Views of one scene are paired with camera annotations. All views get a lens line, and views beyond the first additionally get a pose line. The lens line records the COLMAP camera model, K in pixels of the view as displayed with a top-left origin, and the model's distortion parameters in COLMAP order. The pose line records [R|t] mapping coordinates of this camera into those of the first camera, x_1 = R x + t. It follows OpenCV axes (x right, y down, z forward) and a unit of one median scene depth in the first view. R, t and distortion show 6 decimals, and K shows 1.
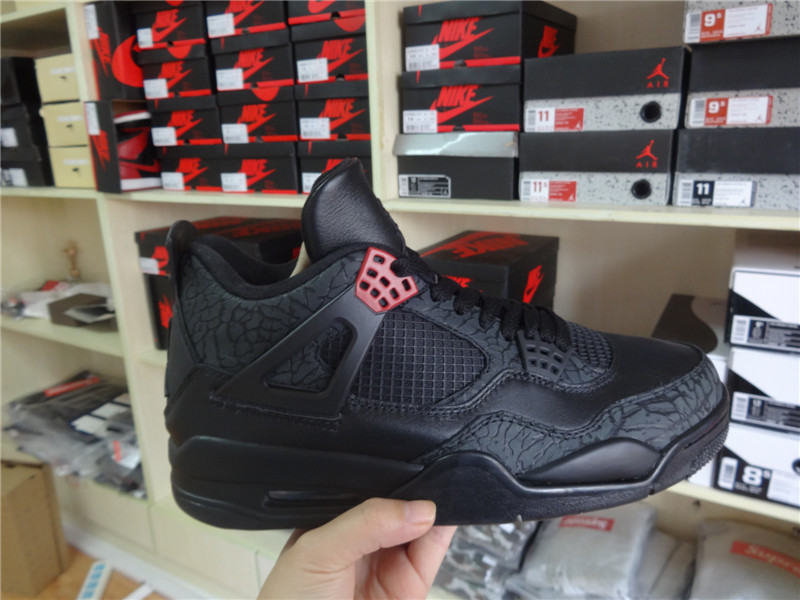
lens RADIAL K [[603.5, 0, 402.9], [0, 603.5, 293.2], [0, 0, 1]] dist [0.005945, -0.011992]
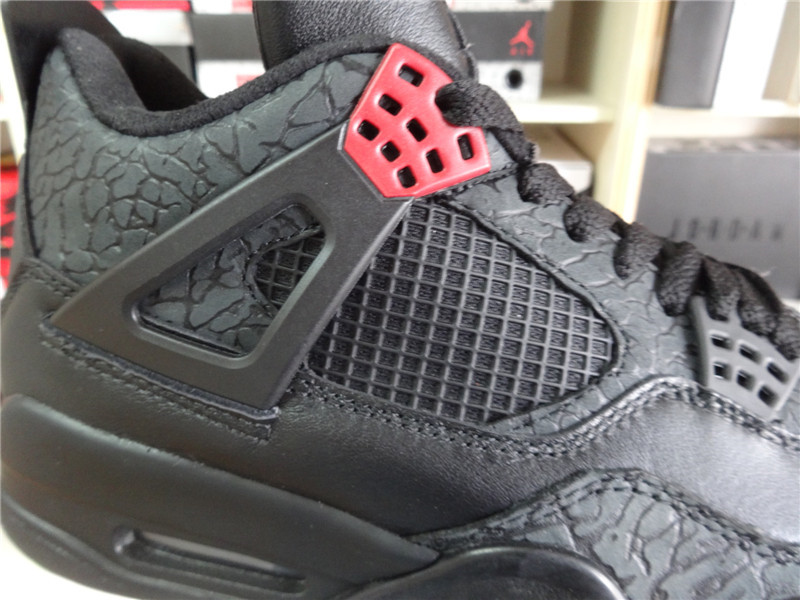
lens RADIAL K [[603.5, 0, 399.4], [0, 603.5, 304.9], [0, 0, 1]] dist [0.005945, -0.011992]
pose [[0.978809, 0.160552, -0.127103, 0.031964], [-0.152422, 0.985736, 0.071356, 0.074807], [0.136746, -0.050471, 0.989320, 0.553076]]
